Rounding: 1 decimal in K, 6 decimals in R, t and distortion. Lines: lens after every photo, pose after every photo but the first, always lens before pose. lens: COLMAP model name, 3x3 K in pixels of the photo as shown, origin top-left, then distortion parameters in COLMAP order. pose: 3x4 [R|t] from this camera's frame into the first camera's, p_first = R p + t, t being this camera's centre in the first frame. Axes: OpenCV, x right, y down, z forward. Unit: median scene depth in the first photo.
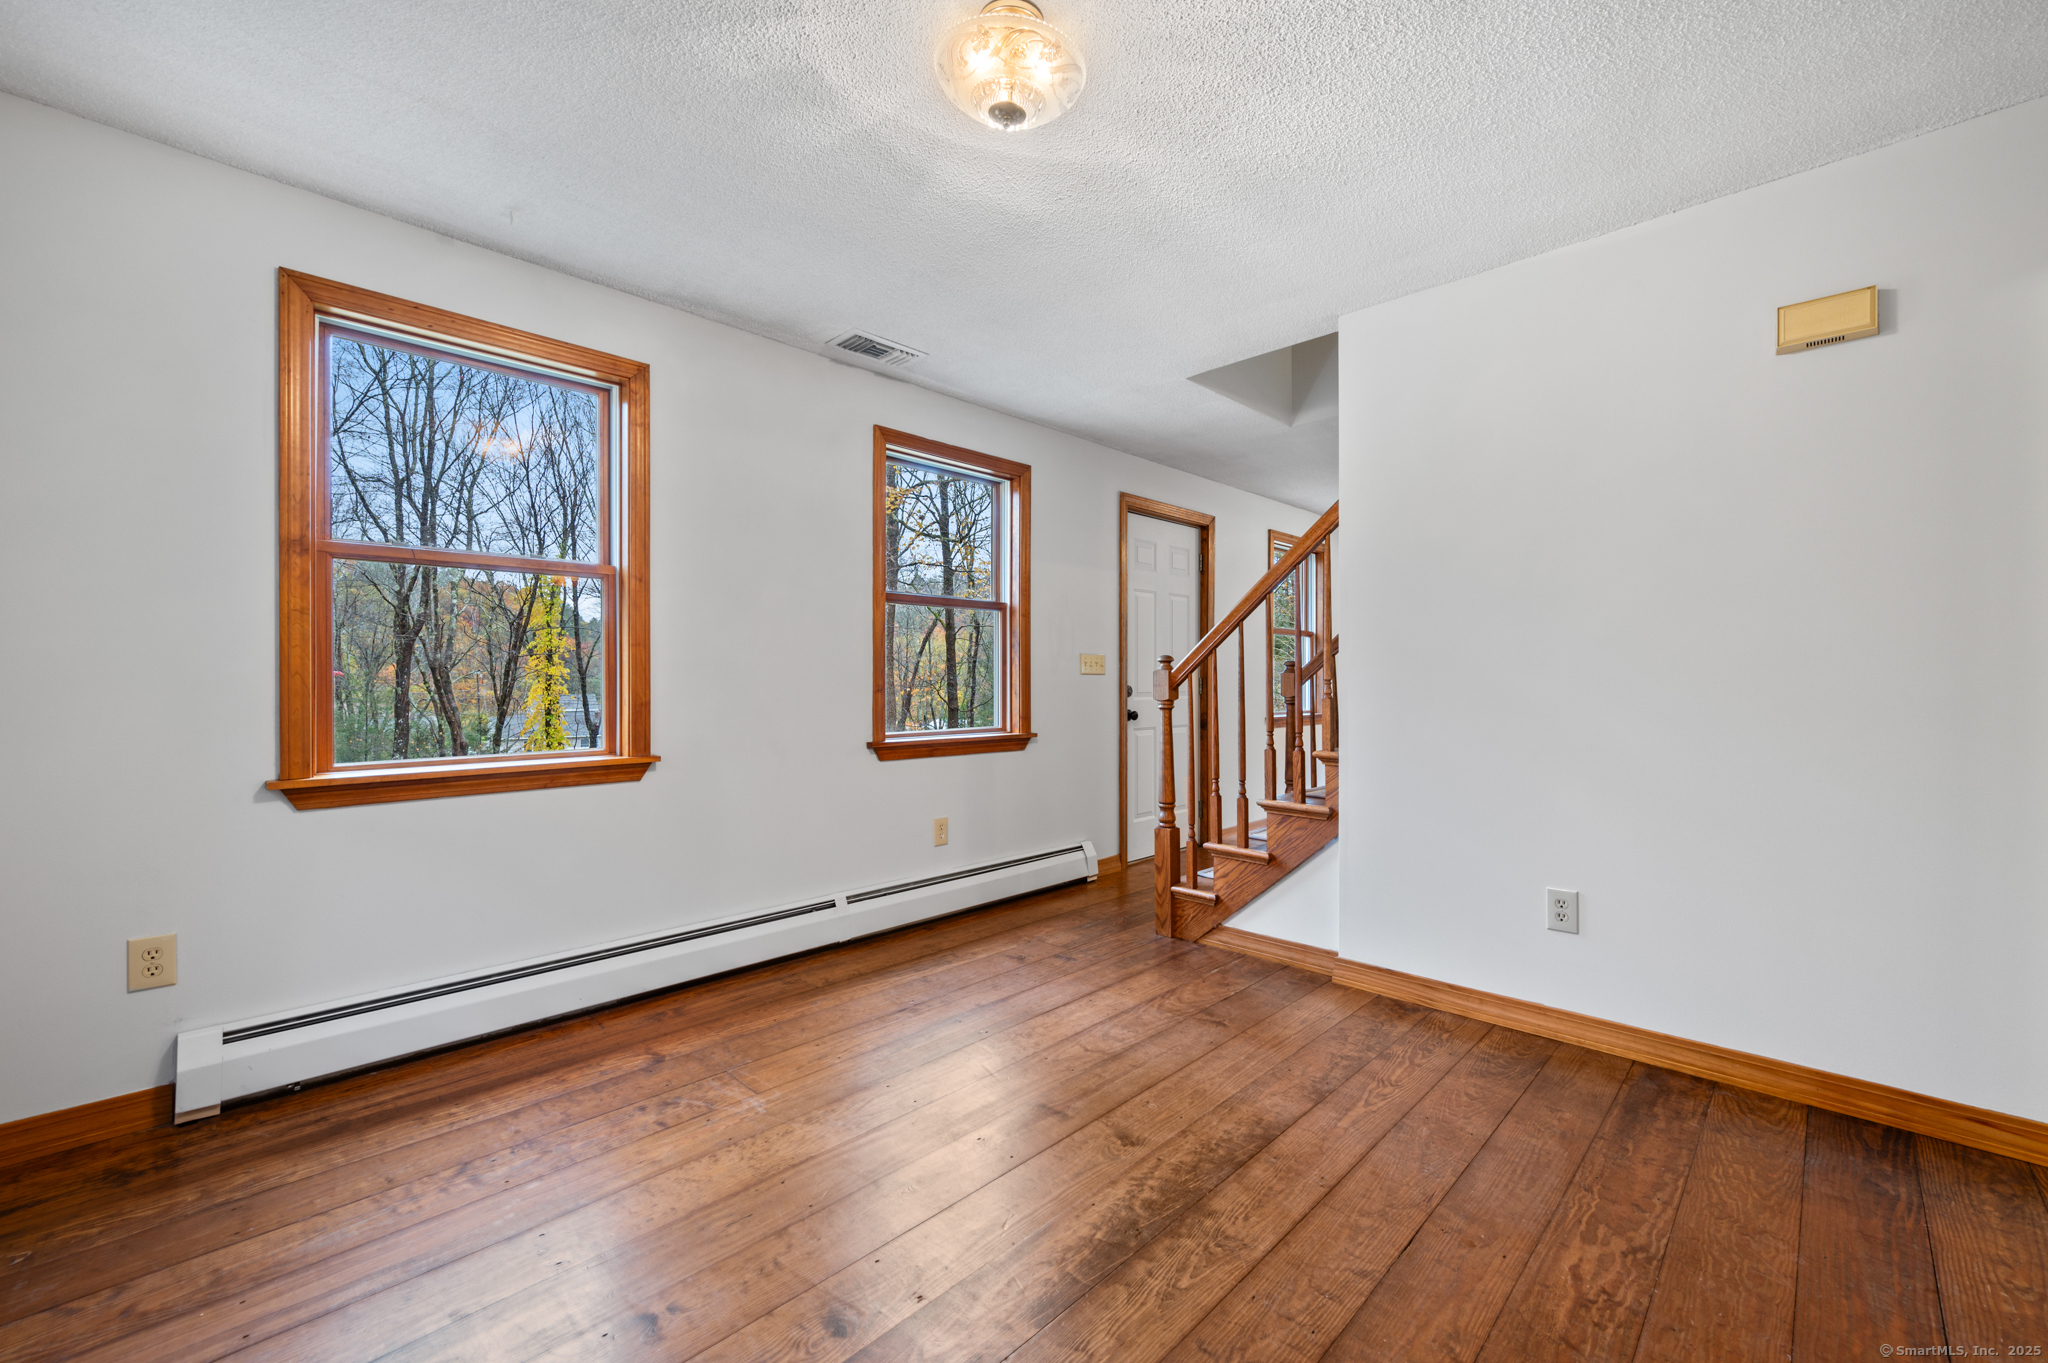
lens RADIAL K [[821.3, 0, 1023.7], [0, 821.3, 687.1], [0, 0, 1]] dist [0.001502, 0.000675]
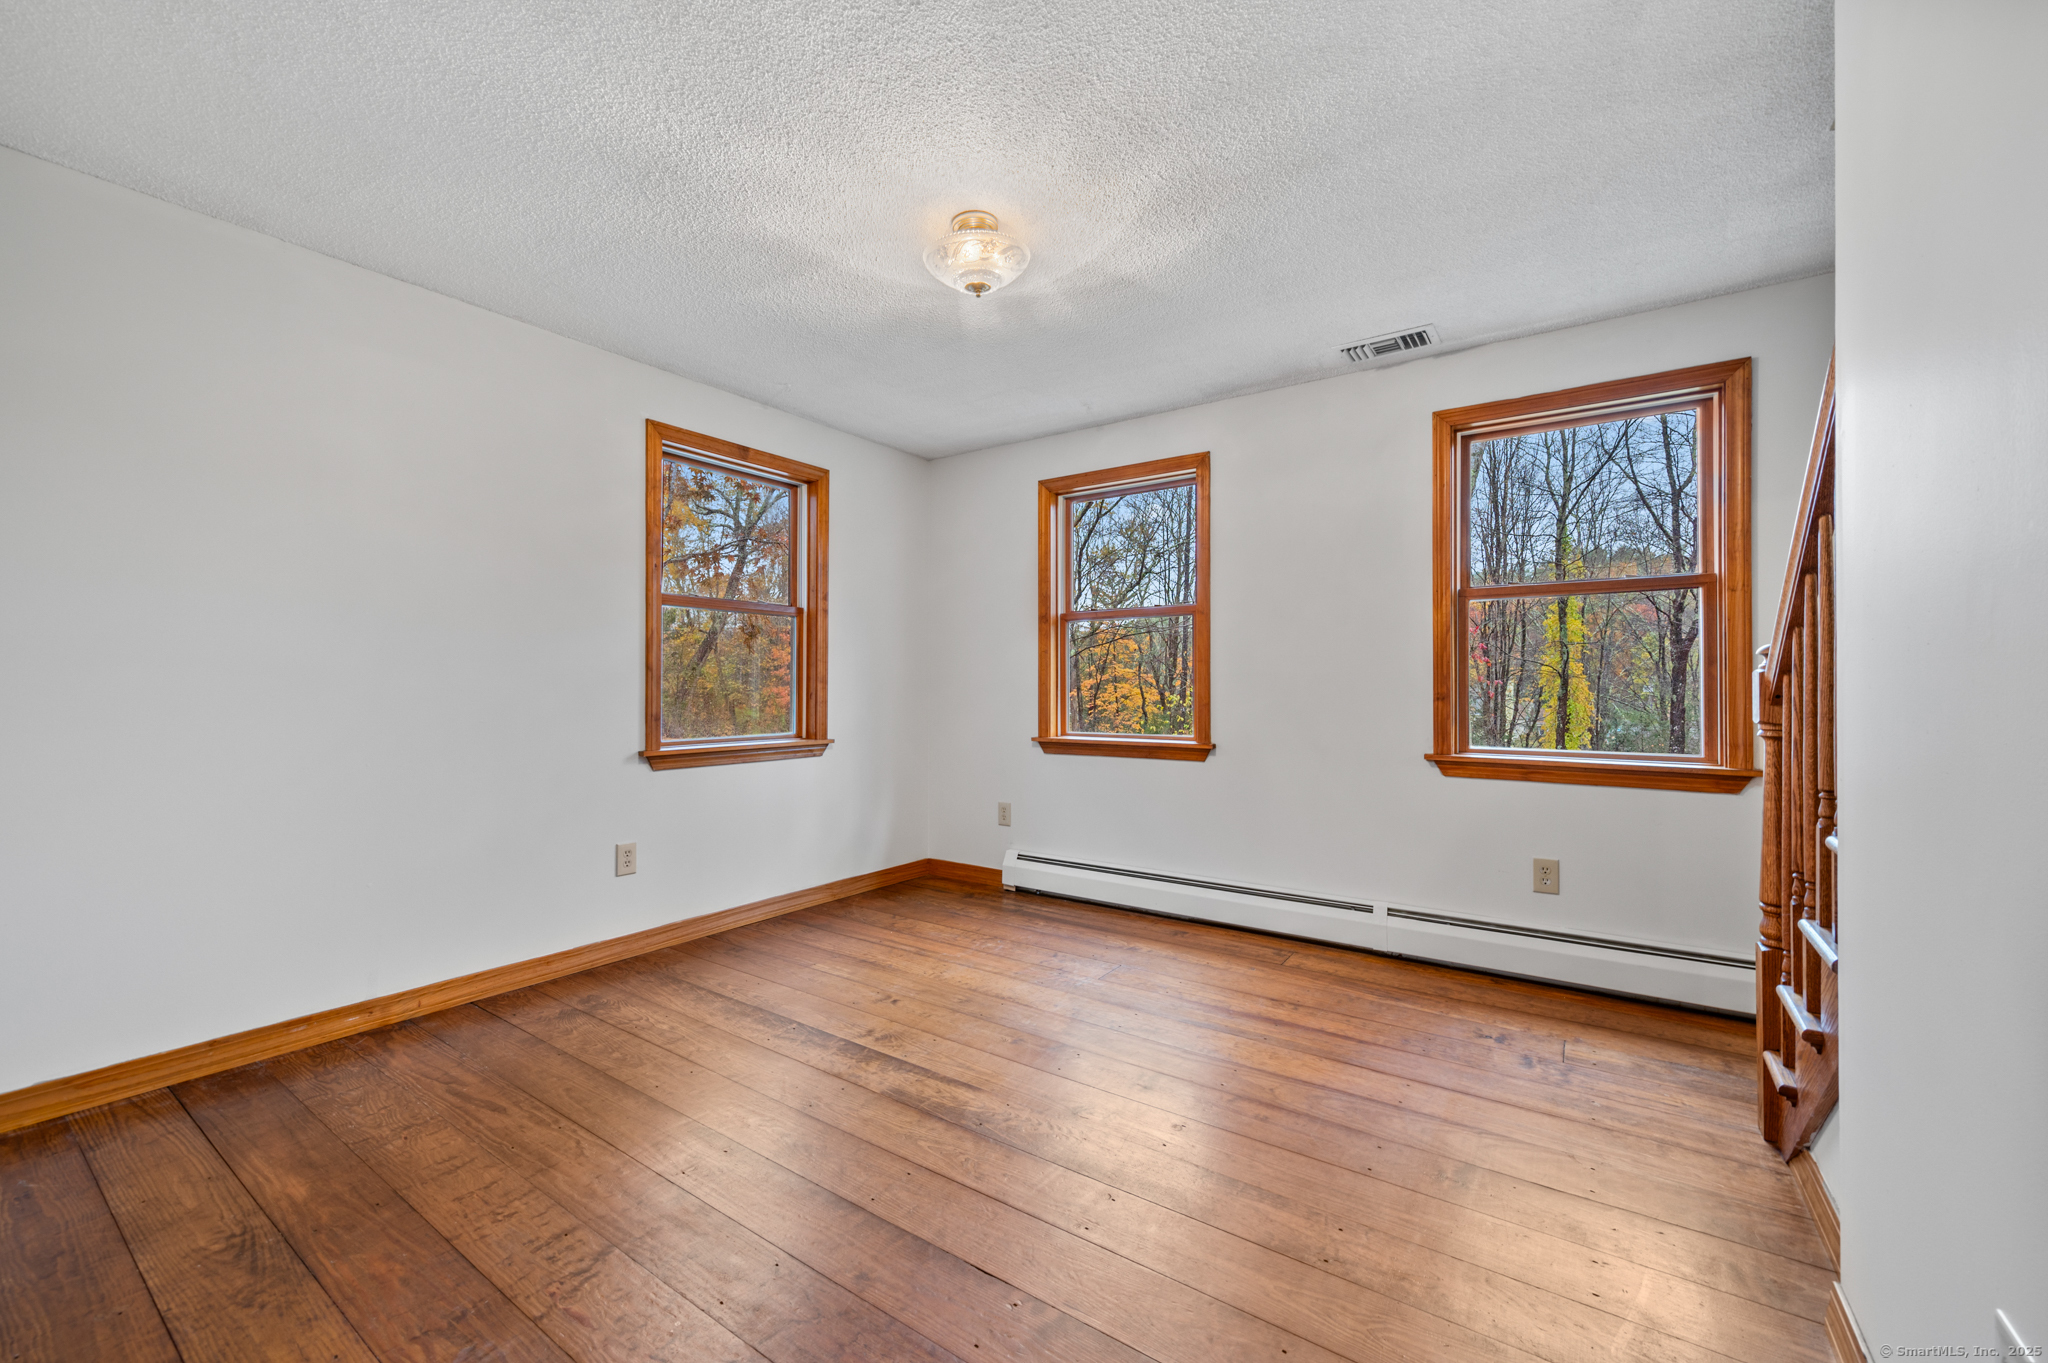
lens RADIAL K [[821.3, 0, 1029.5], [0, 821.3, 677.2], [0, 0, 1]] dist [0.001502, 0.000675]
pose [[0.169143, -0.011272, -0.985527, 0.877248], [-0.008433, 0.999881, -0.012884, -0.004451], [0.985555, 0.010490, 0.169028, 0.530129]]
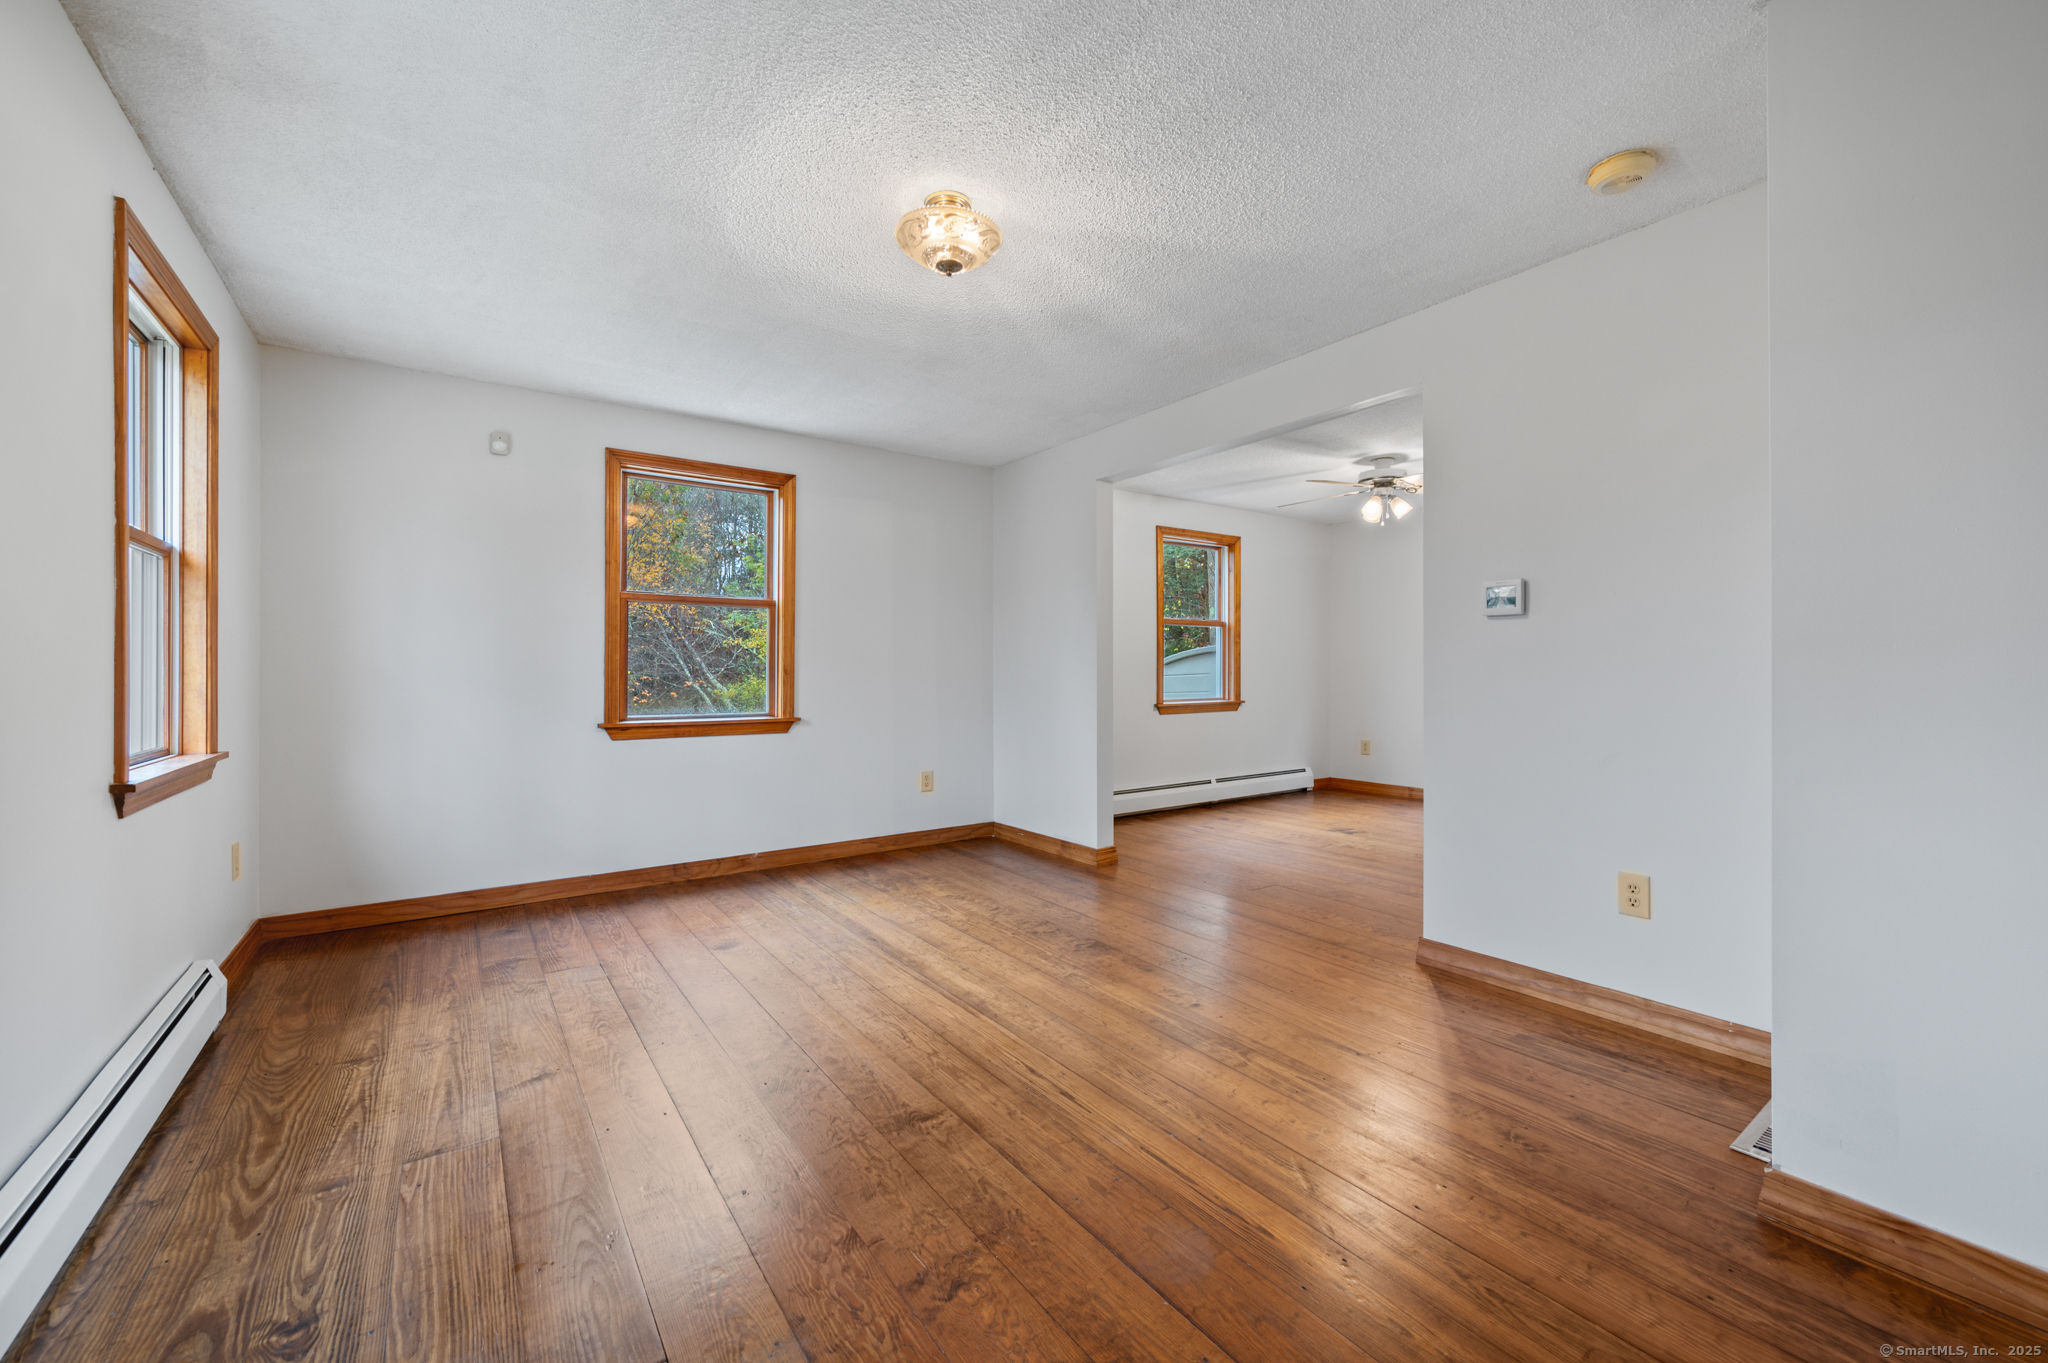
lens RADIAL K [[821.3, 0, 1043.1], [0, 821.3, 675.6], [0, 0, 1]] dist [0.001502, 0.000675]
pose [[0.160763, -0.001189, 0.986992, -0.828132], [0.008826, 0.999961, -0.000233, 0.004280], [-0.986954, 0.008749, 0.160767, 0.425393]]
